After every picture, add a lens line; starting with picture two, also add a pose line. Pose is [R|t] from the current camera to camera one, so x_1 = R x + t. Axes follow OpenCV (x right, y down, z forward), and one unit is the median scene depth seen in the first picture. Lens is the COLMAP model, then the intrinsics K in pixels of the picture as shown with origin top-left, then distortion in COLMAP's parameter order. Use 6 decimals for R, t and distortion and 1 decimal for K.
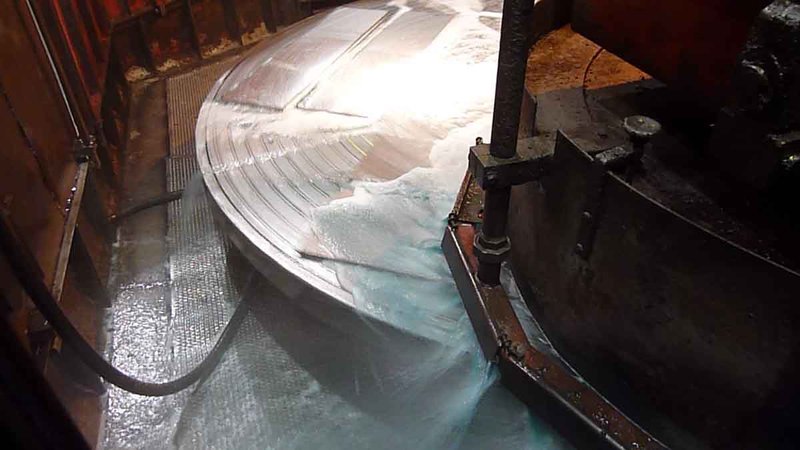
lens RADIAL K [[591.1, 0, 399.8], [0, 591.1, 222.7], [0, 0, 1]] dist [-0.029838, -0.000147]
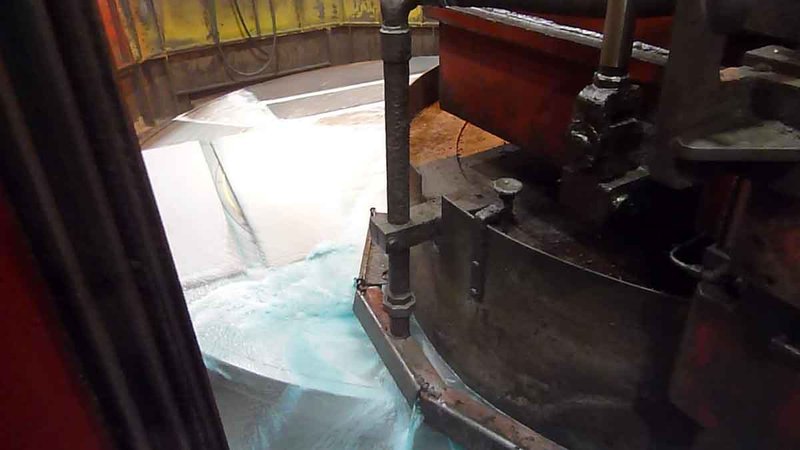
lens RADIAL K [[591.1, 0, 401.1], [0, 591.1, 226.1], [0, 0, 1]] dist [-0.029838, -0.000147]
pose [[0.975051, -0.115202, 0.189750, -0.041286], [0.135552, 0.985914, -0.097975, 0.007594], [-0.175790, 0.121252, 0.976932, -0.130862]]
